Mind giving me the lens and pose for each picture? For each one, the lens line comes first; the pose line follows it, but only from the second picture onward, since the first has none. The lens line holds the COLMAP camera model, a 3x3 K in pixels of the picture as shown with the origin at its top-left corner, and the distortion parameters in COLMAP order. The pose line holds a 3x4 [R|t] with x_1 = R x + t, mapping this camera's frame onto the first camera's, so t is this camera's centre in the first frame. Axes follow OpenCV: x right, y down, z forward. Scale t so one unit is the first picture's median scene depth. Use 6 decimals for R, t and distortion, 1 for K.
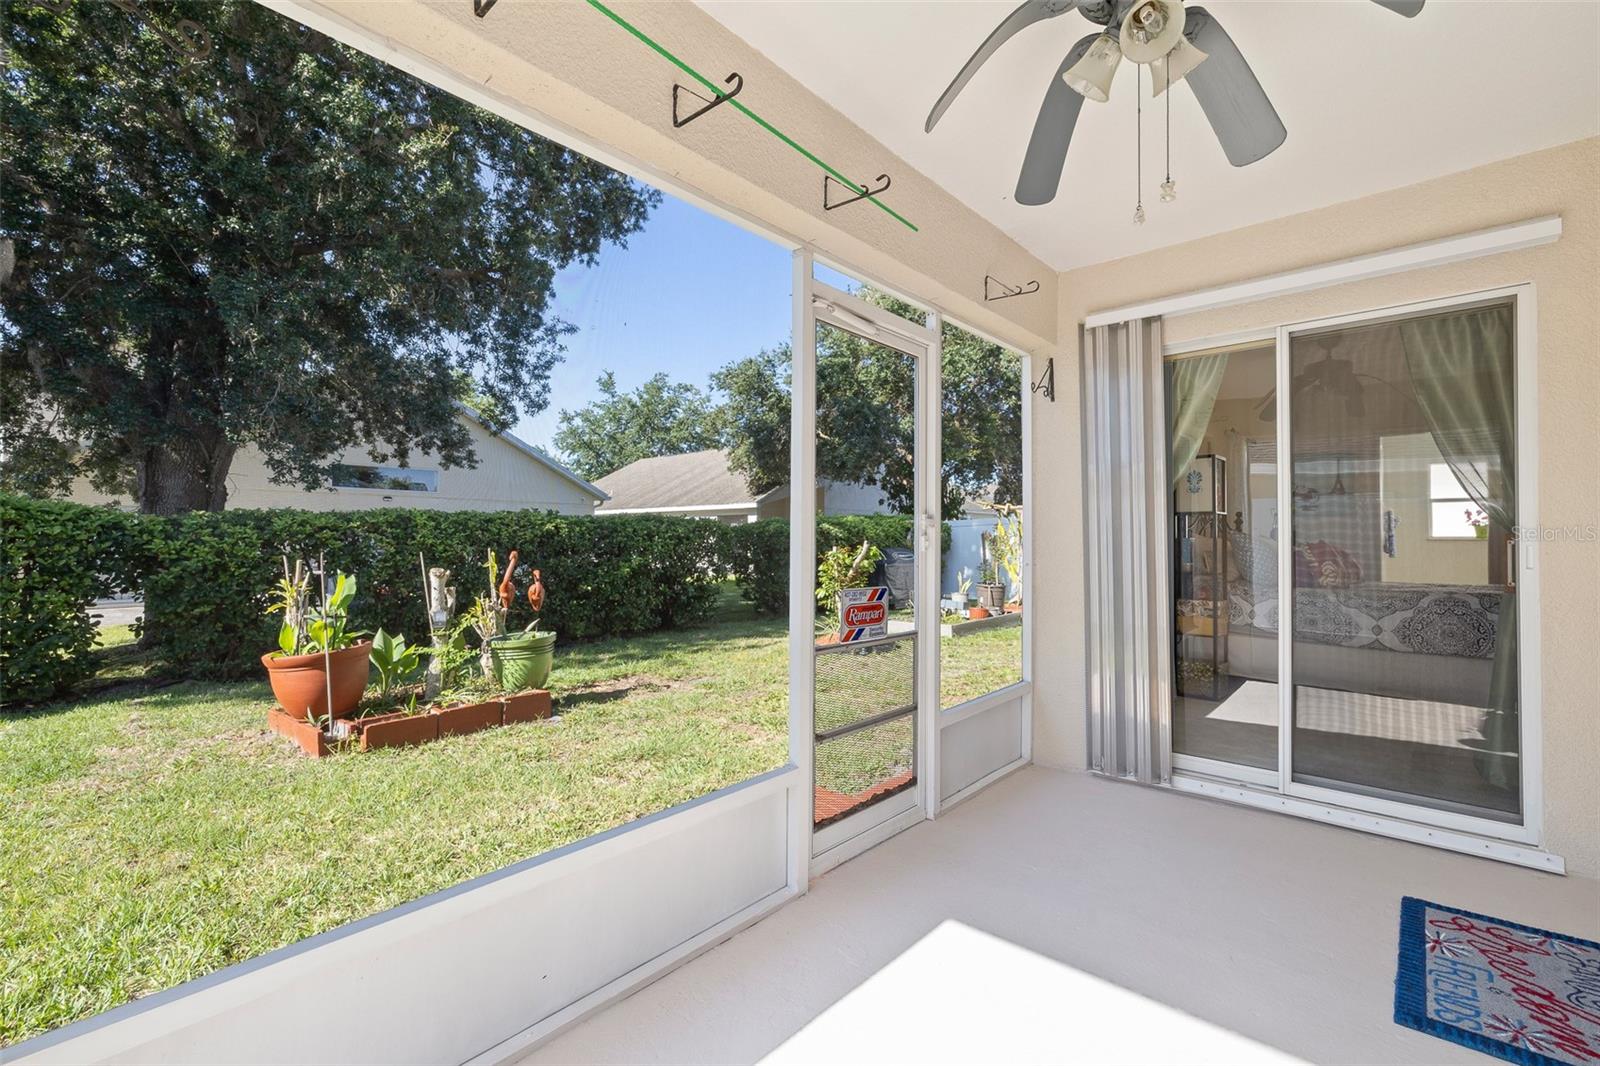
lens RADIAL K [[689.5, 0, 800.0], [0, 689.5, 533.0], [0, 0, 1]] dist [-0.000133, -0.000036]
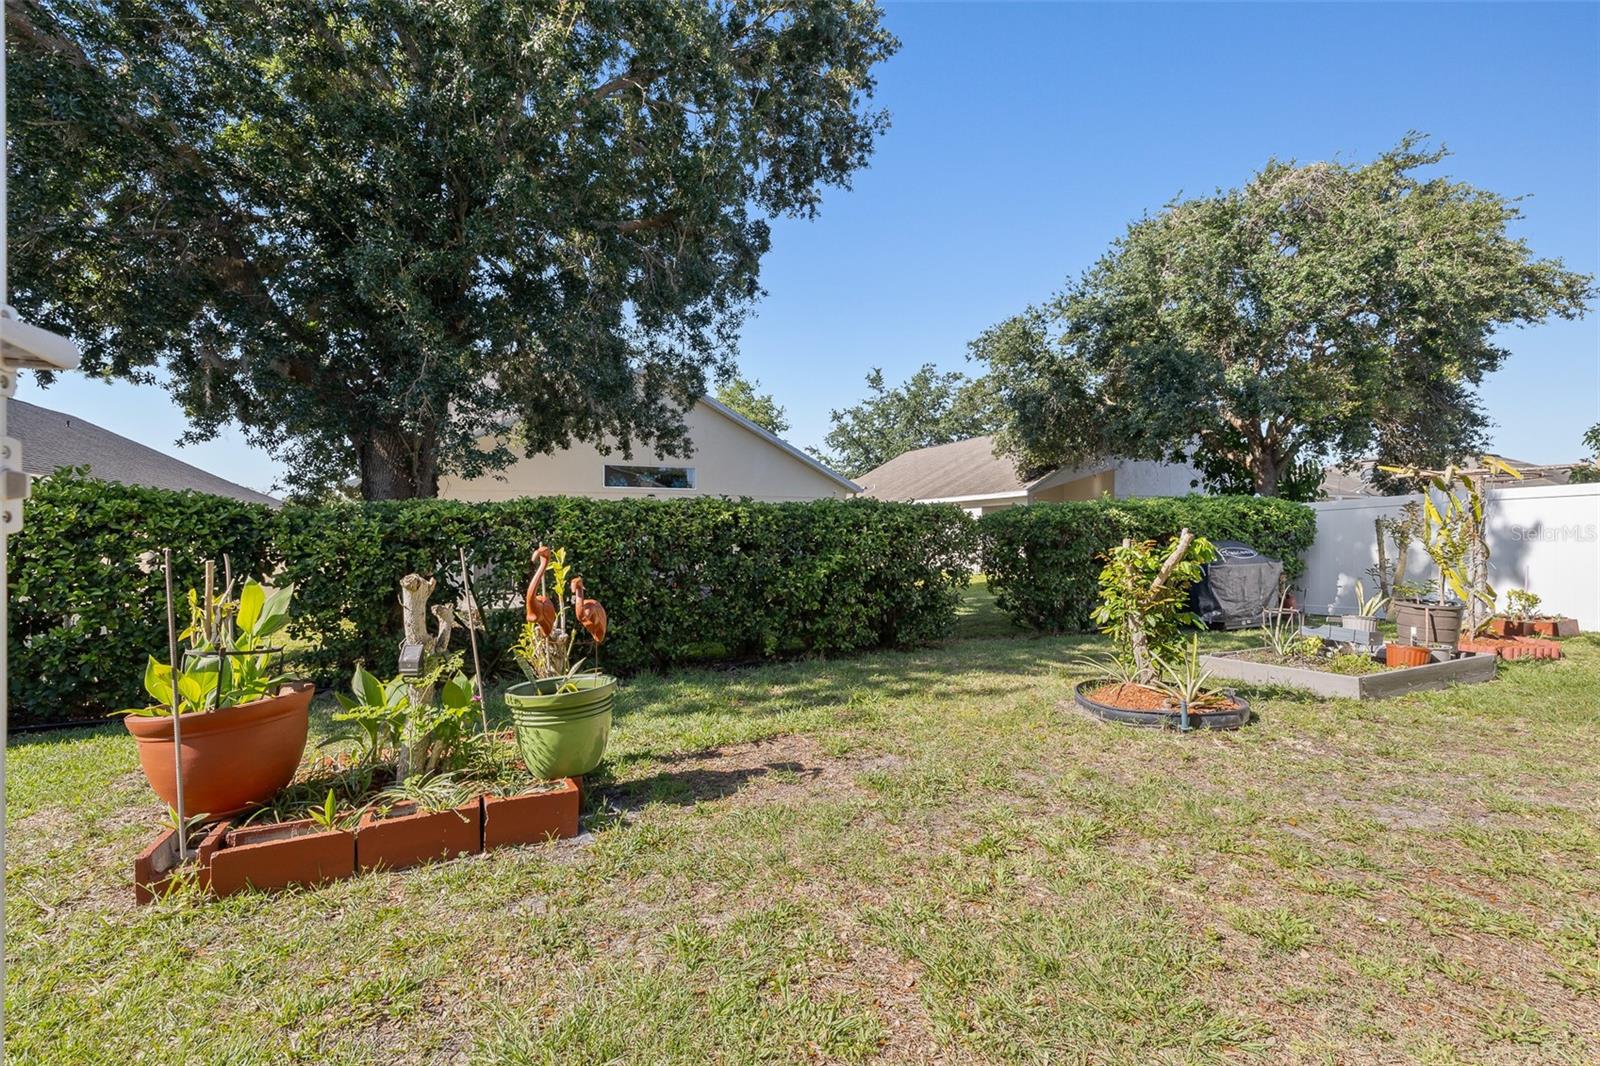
lens RADIAL K [[669.8, 0, 793.1], [0, 669.8, 531.2], [0, 0, 1]] dist [-0.001622, -0.000170]
pose [[0.914945, -0.009733, -0.403461, 0.009326], [0.011431, 0.999933, 0.001801, 0.003902], [0.403416, -0.006260, 0.914995, 0.159968]]
